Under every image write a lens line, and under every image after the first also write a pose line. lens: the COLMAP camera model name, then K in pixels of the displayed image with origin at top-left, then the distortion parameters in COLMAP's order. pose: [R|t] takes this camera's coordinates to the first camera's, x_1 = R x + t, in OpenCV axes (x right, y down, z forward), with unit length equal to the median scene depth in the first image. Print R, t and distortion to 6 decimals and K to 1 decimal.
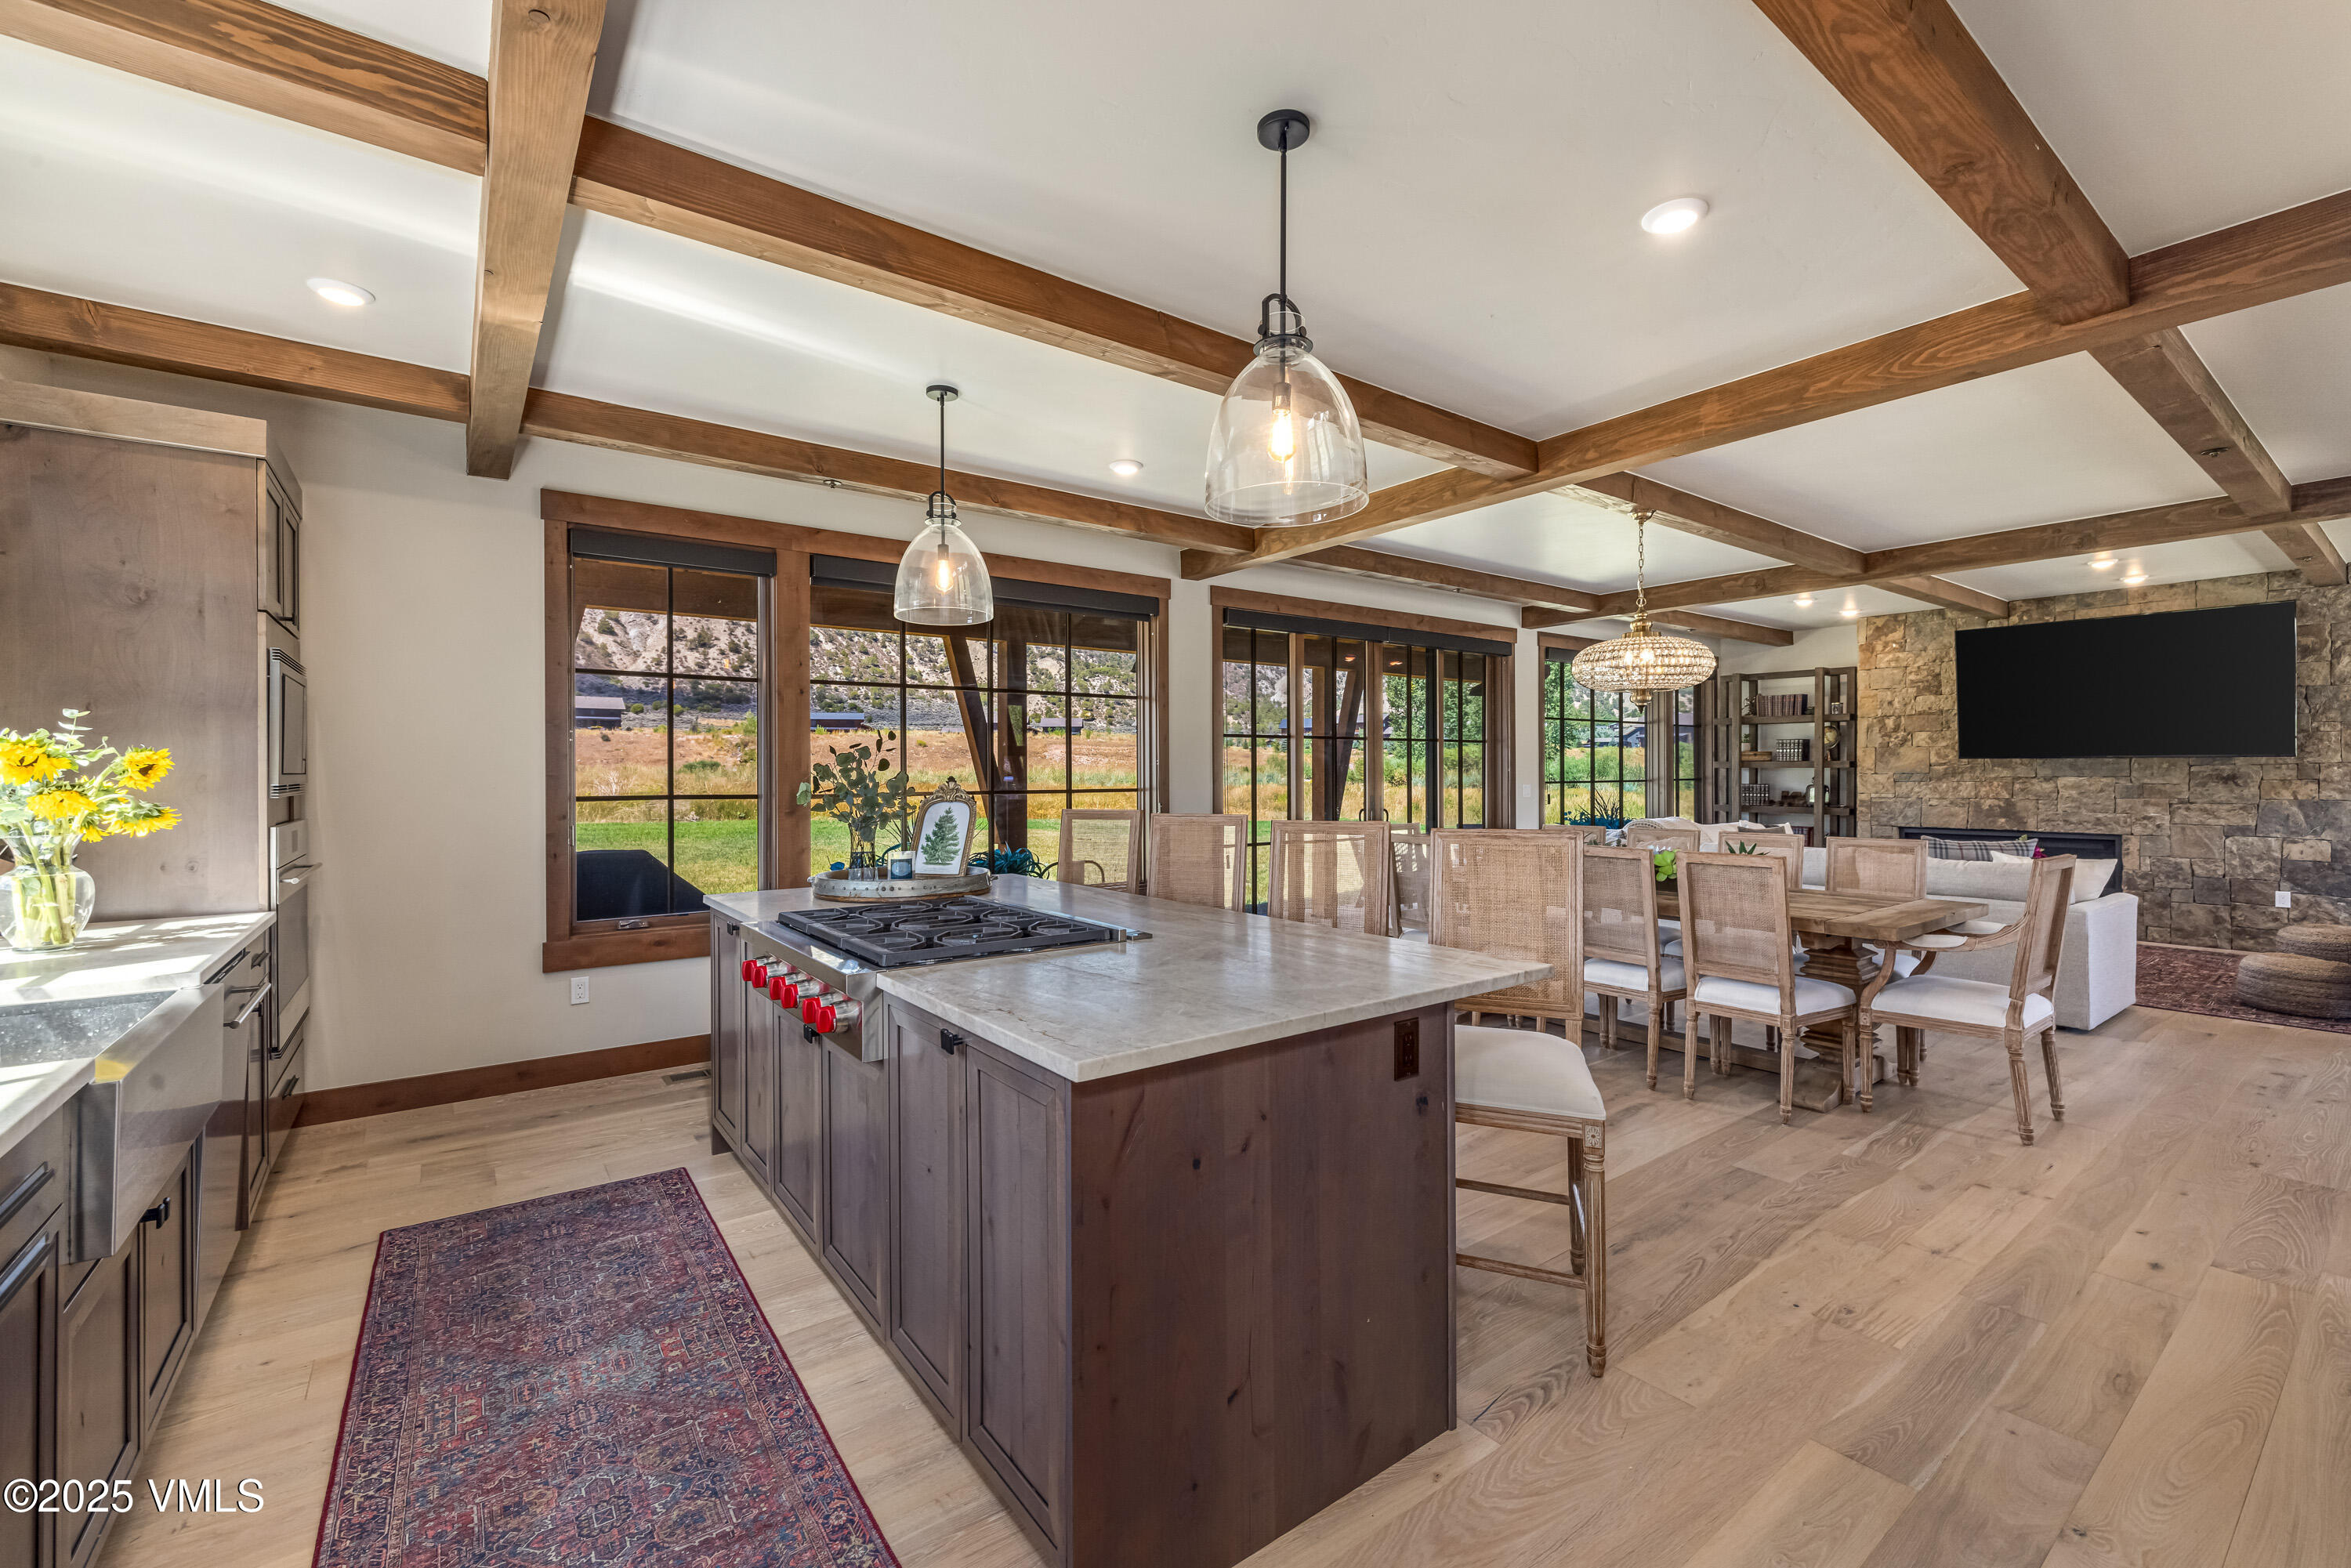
lens RADIAL K [[986.1, 0, 1178.7], [0, 986.1, 774.5], [0, 0, 1]] dist [0.002712, 0.000392]
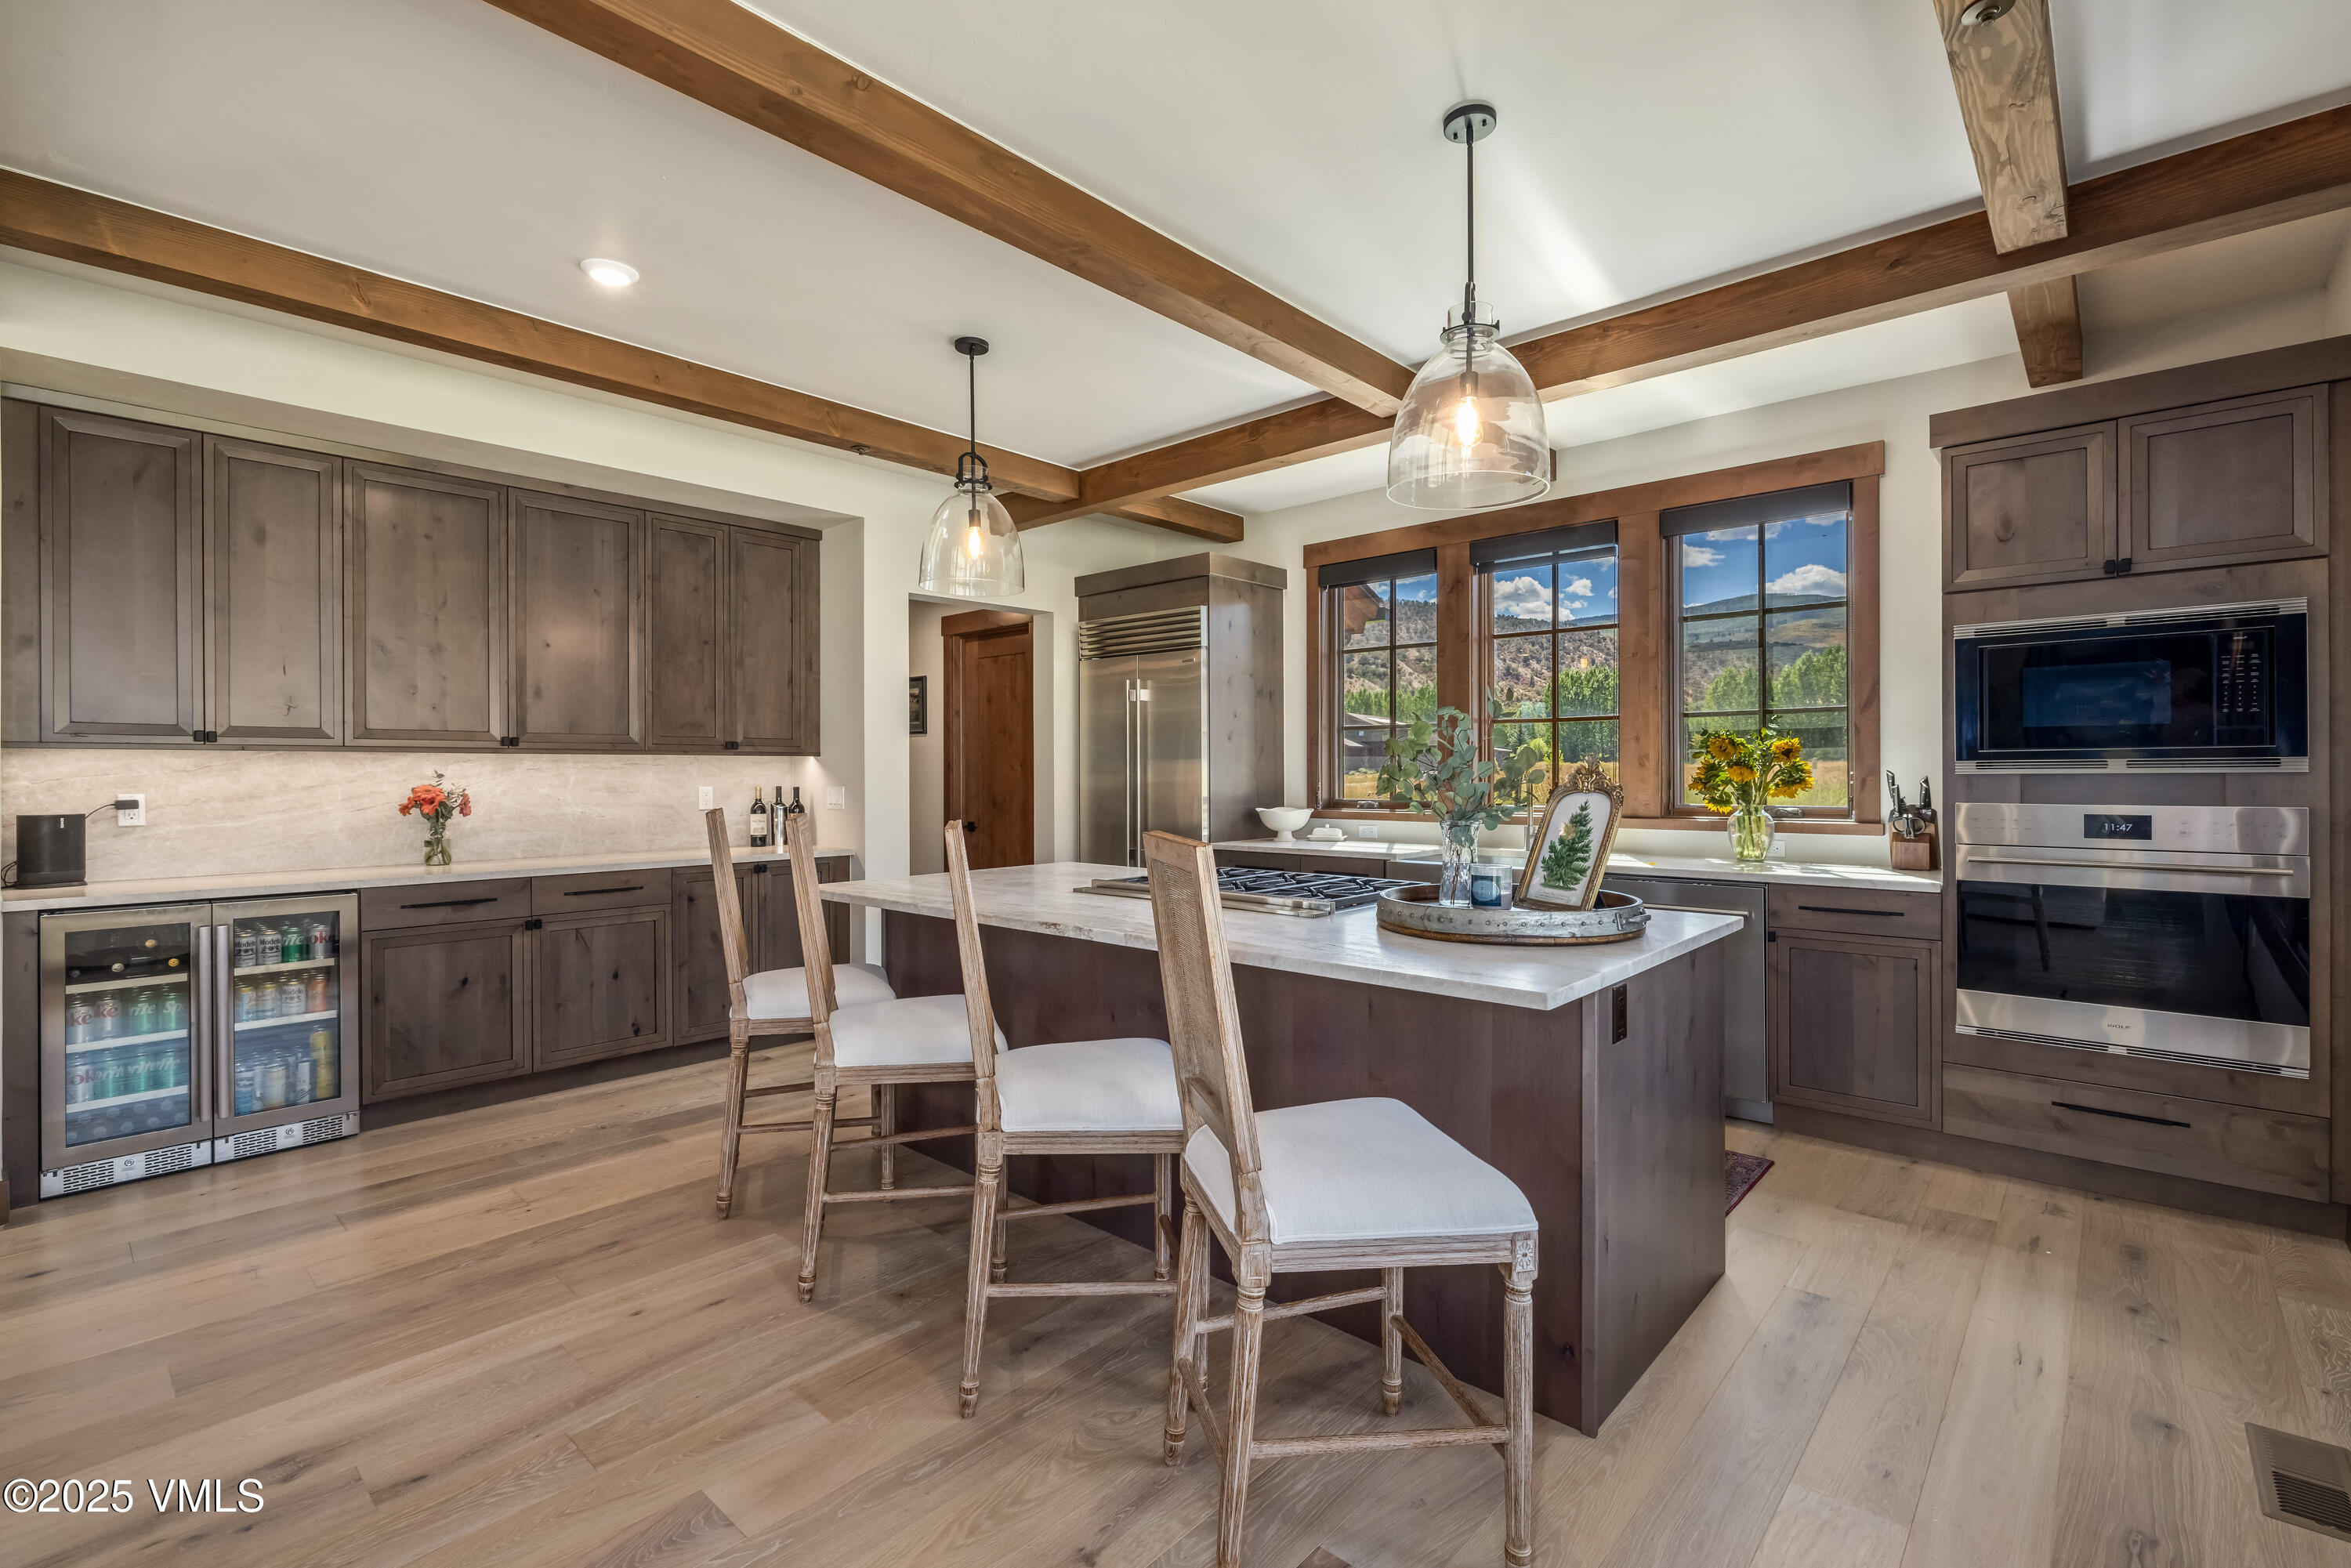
lens RADIAL K [[1057.4, 0, 1174.7], [0, 1057.4, 786.9], [0, 0, 1]] dist [-0.002877, 0.000213]
pose [[-0.981970, 0.012387, -0.188629, 0.072330], [0.010191, 0.999869, 0.012606, 0.014753], [0.188760, 0.010457, -0.981968, 1.815612]]
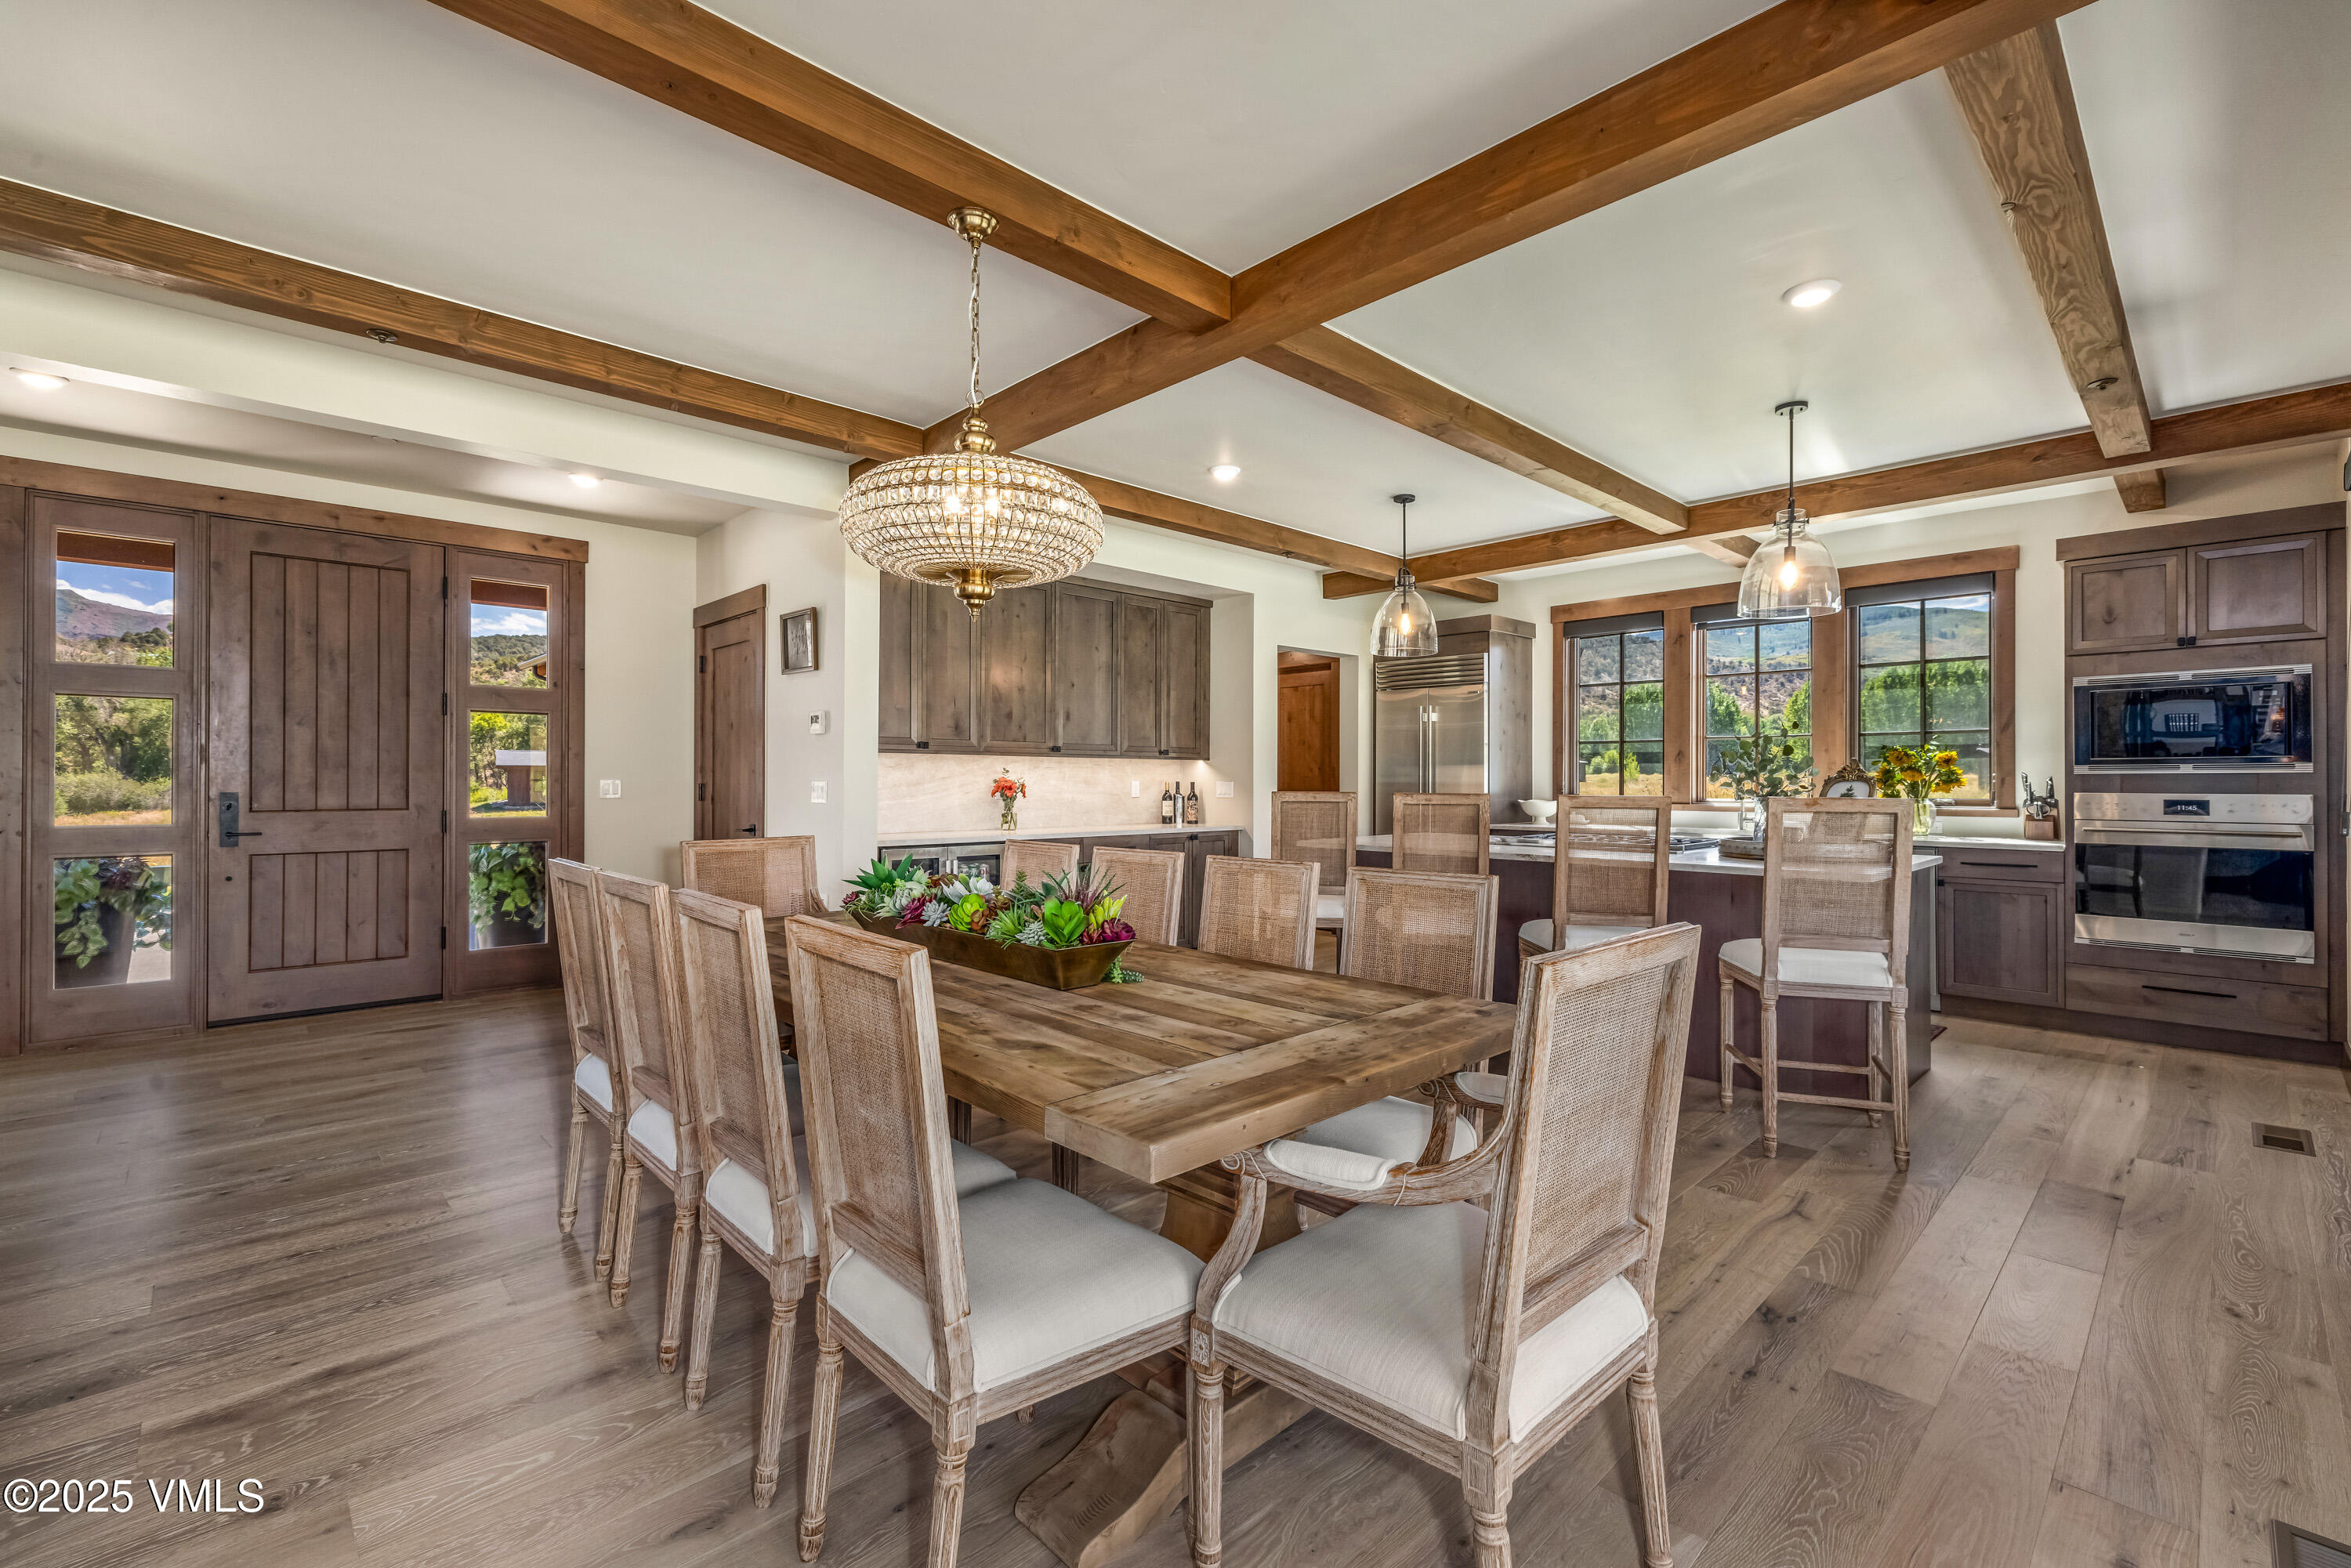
lens RADIAL K [[1027.2, 0, 1163.4], [0, 1027.2, 786.6], [0, 0, 1]] dist [0.004739, 0.000244]
pose [[-0.993247, 0.003602, -0.115962, 0.659237], [0.003271, 0.999990, 0.003046, 0.032540], [0.115972, 0.002646, -0.993249, 2.319720]]
